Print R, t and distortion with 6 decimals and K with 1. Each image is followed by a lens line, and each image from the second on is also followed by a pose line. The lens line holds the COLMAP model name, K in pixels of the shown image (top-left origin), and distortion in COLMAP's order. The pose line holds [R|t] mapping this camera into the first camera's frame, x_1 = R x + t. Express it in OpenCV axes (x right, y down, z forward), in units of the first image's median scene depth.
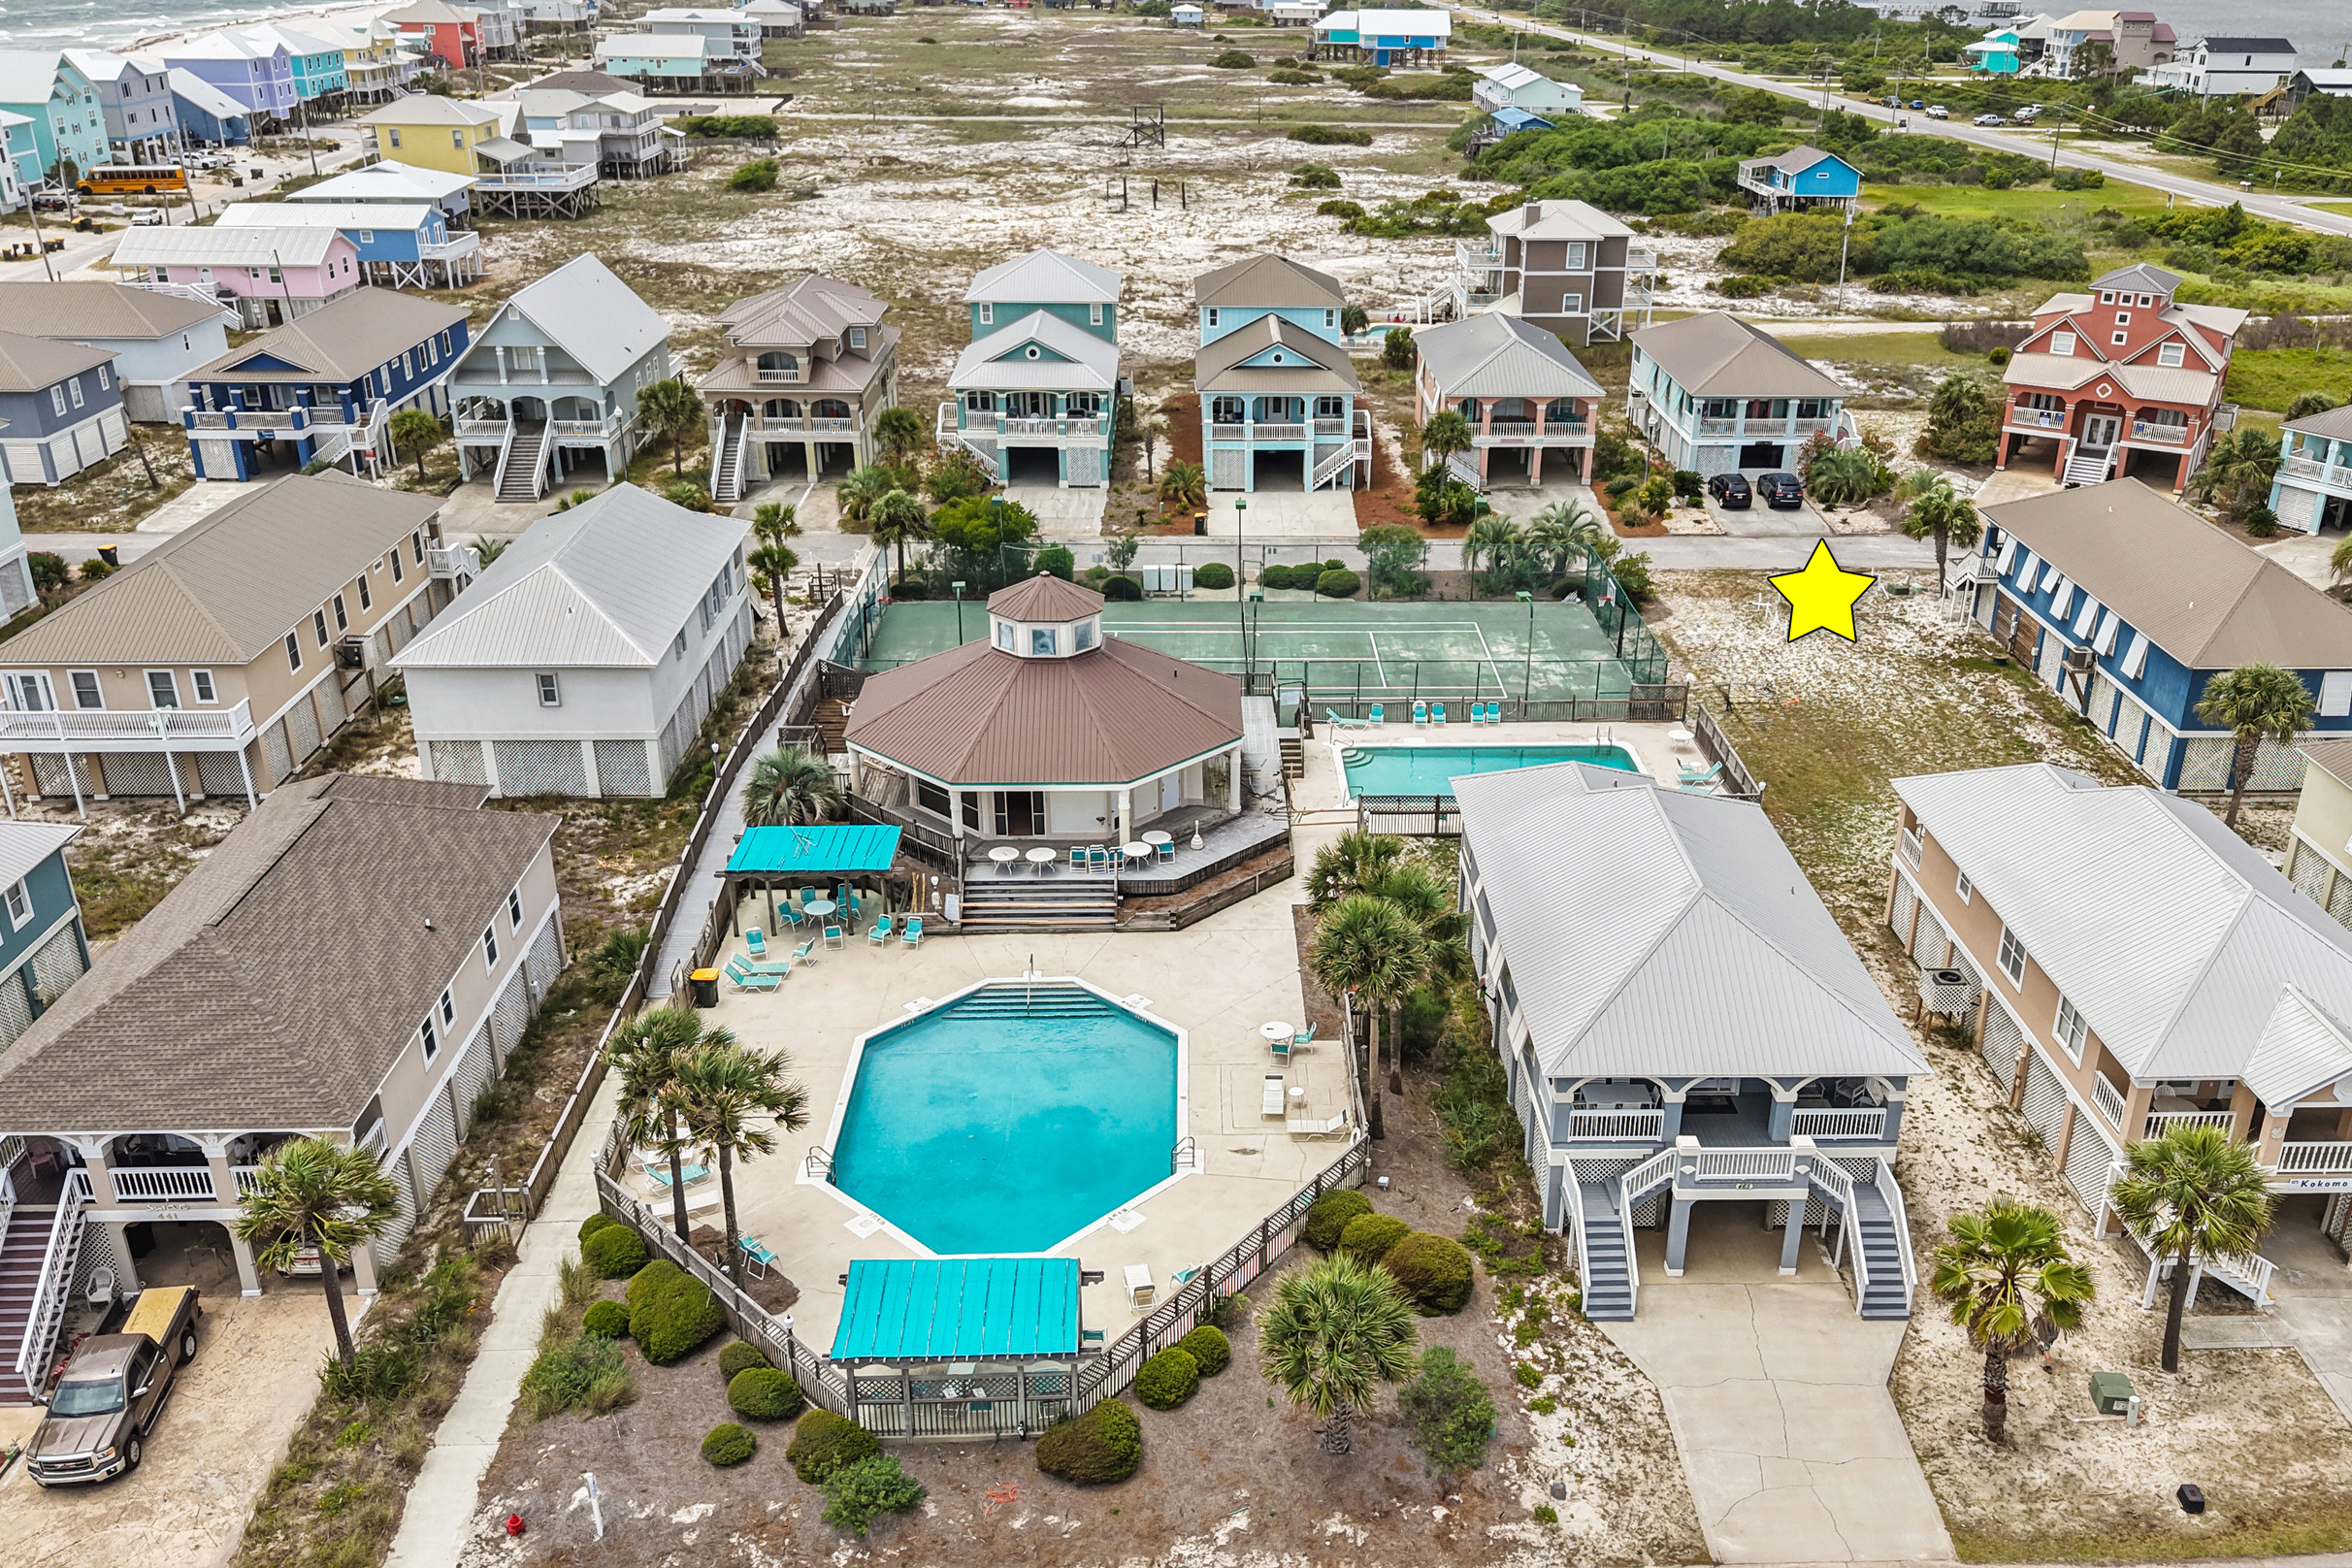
lens RADIAL K [[1985.0, 0, 1273.6], [0, 1985.0, 856.5], [0, 0, 1]] dist [0.016605, -0.013643]
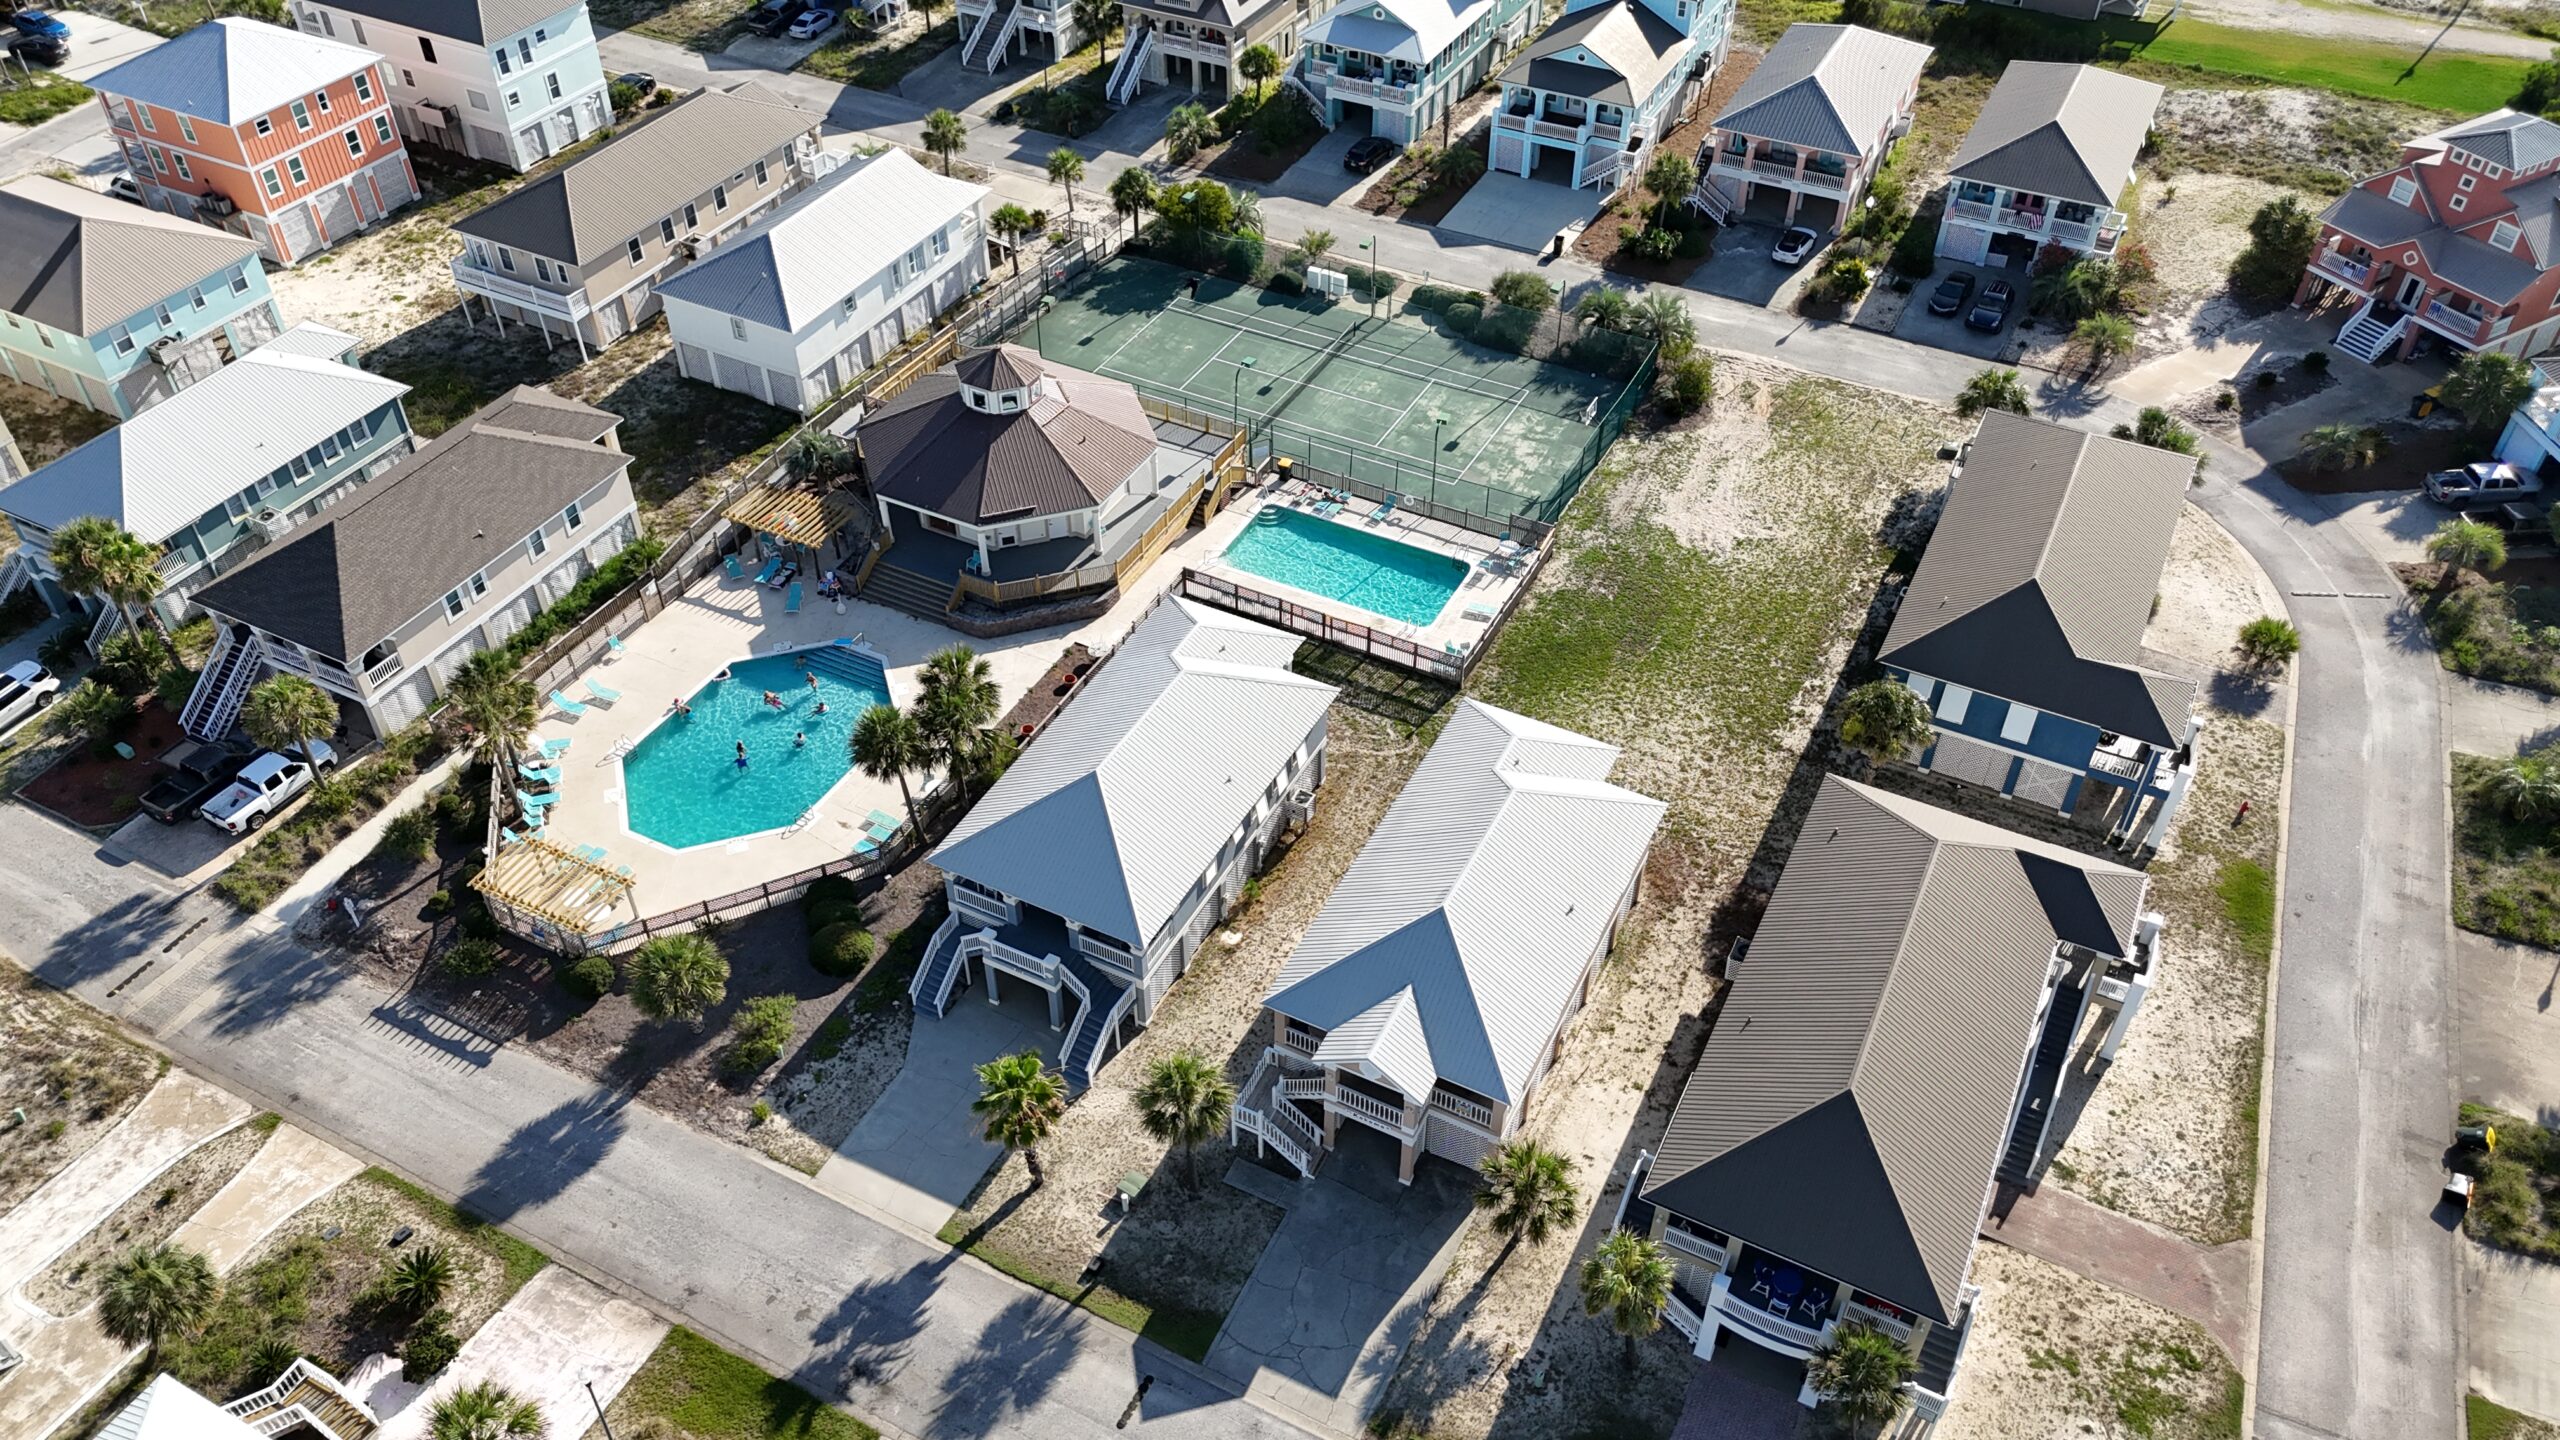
lens RADIAL K [[1889.3, 0, 1280.0], [0, 1889.3, 720.0], [0, 0, 1]] dist [0.056112, -0.038593]
pose [[0.867703, 0.322176, -0.378543, 0.379438], [-0.205393, 0.925855, 0.317185, -0.217025], [0.452665, -0.197472, 0.869540, -0.055888]]
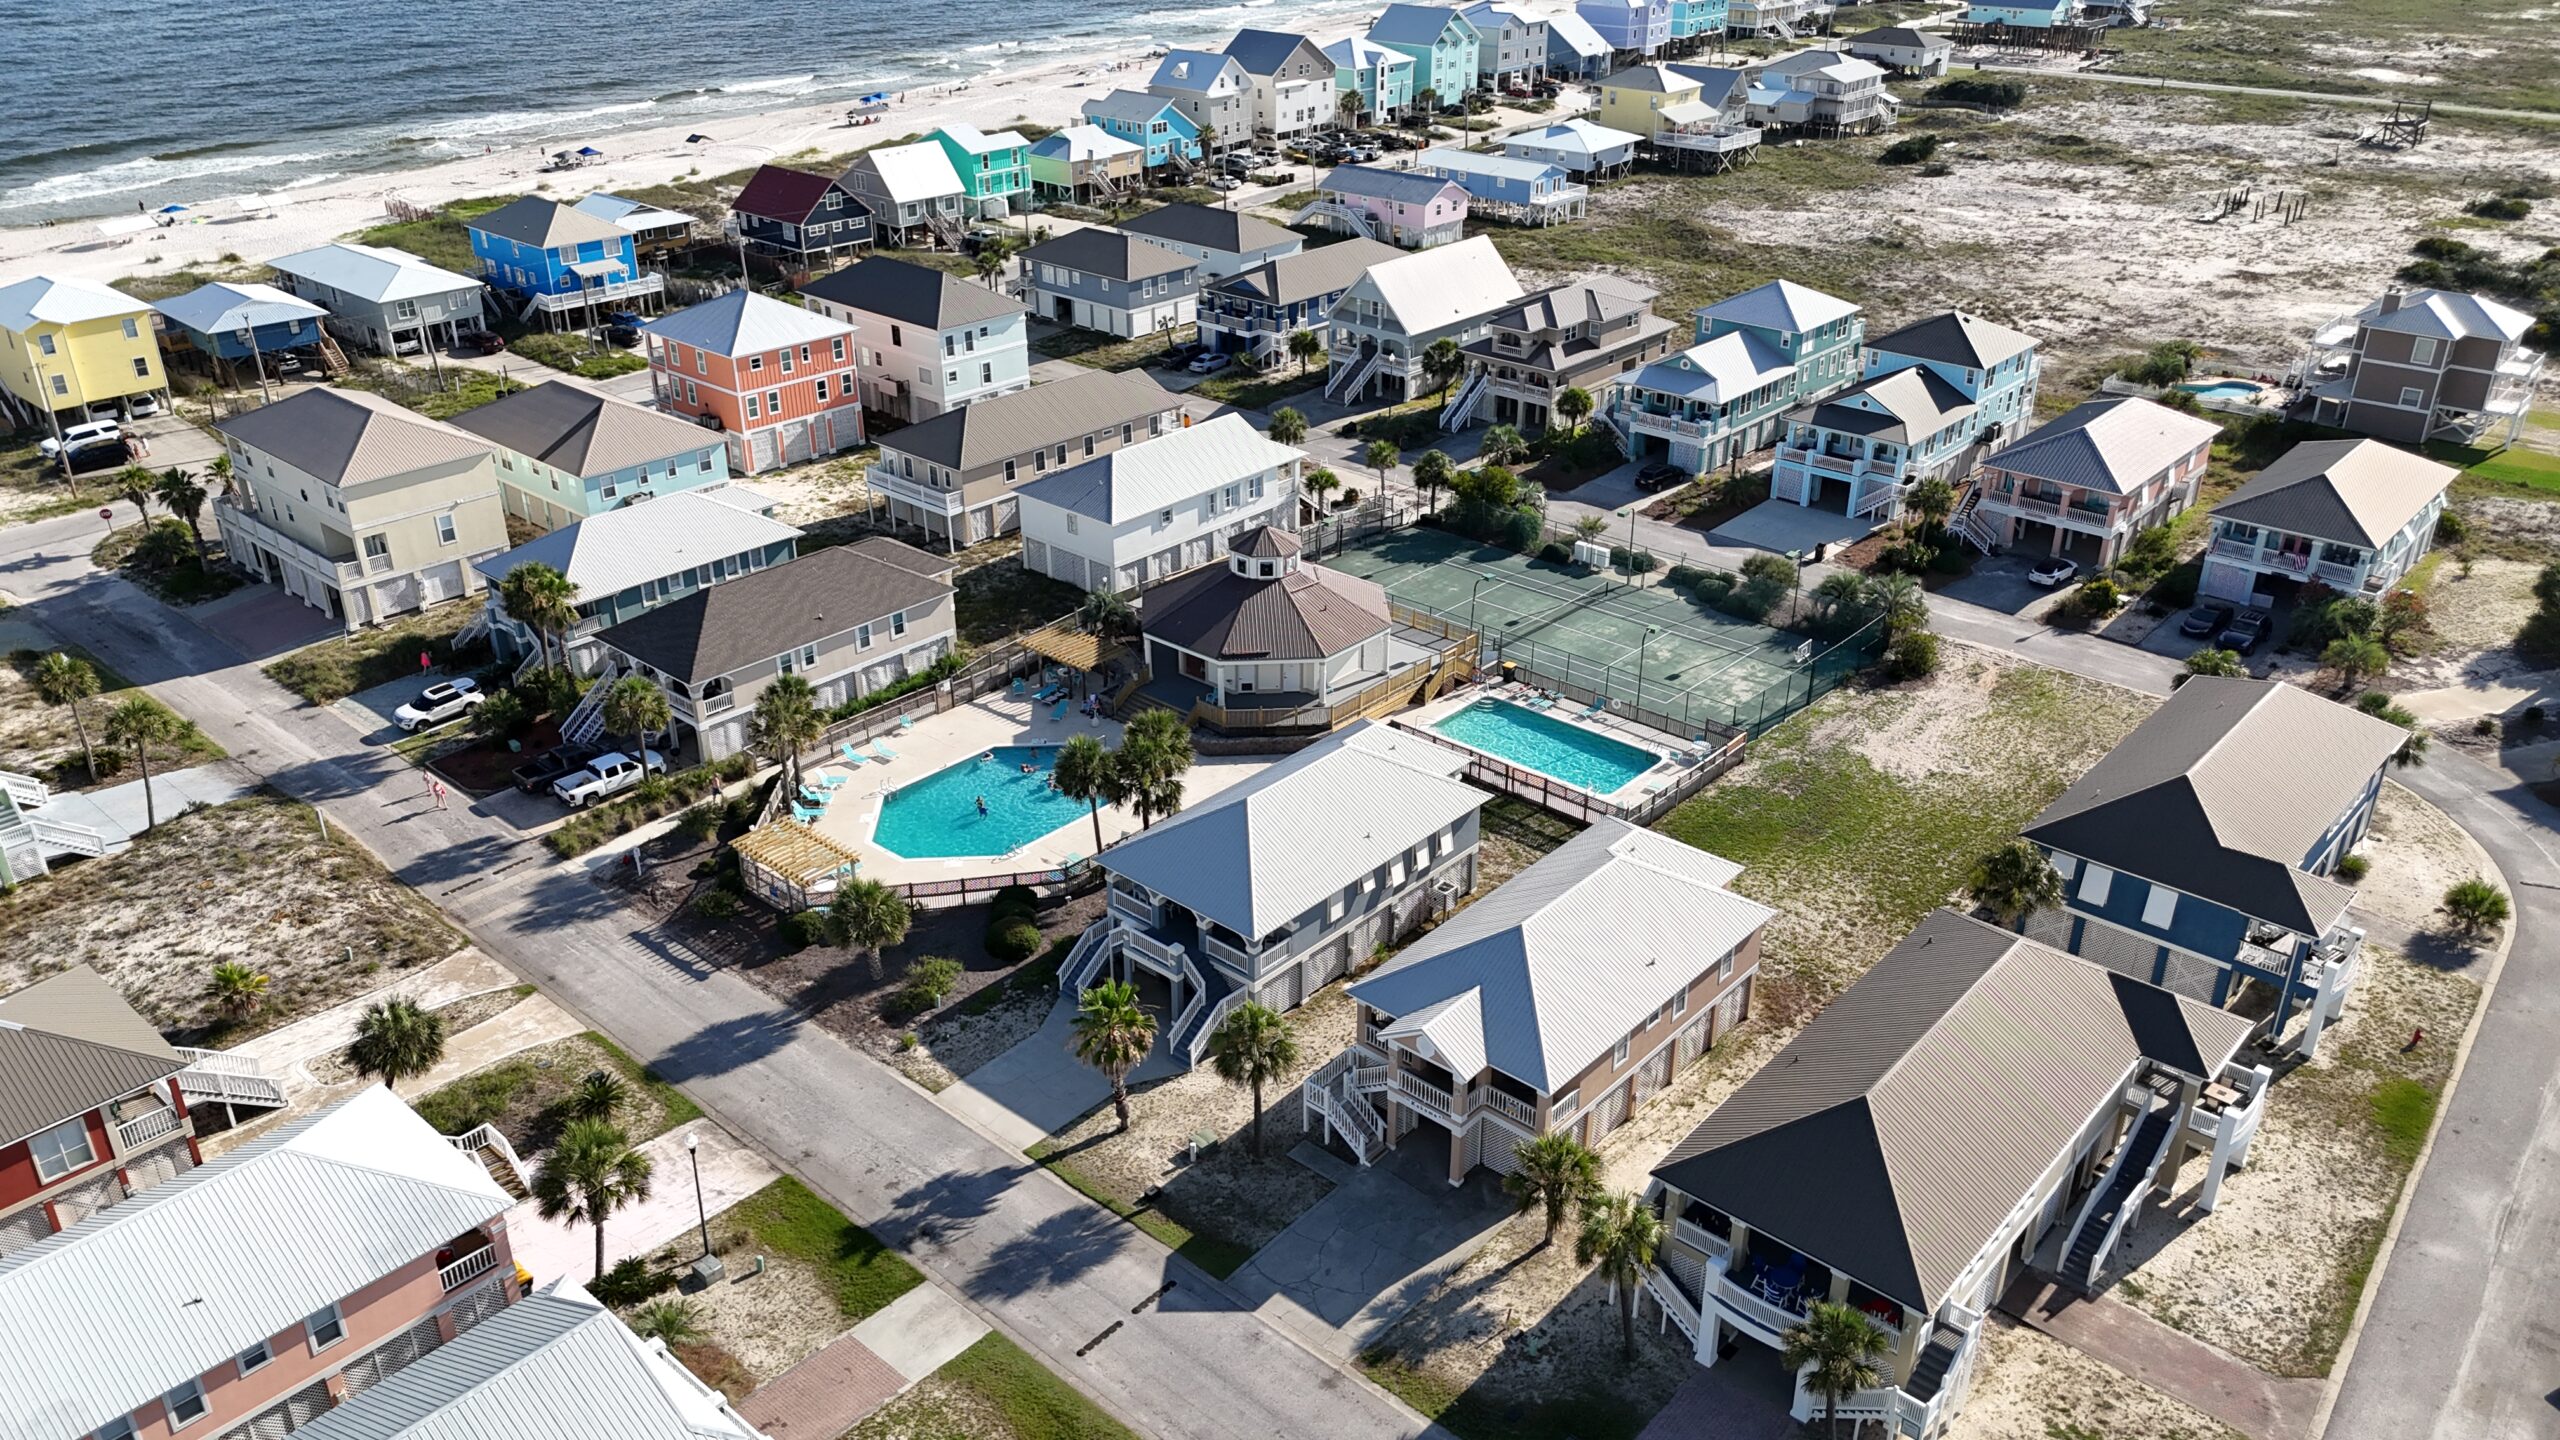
lens RADIAL K [[1884.7, 0, 1280.0], [0, 1884.7, 720.0], [0, 0, 1]] dist [0.076591, -0.070205]
pose [[0.716434, 0.298013, -0.630802, 0.538767], [-0.290810, 0.949444, 0.118263, -0.106862], [0.634155, 0.098716, 0.766878, -0.079733]]
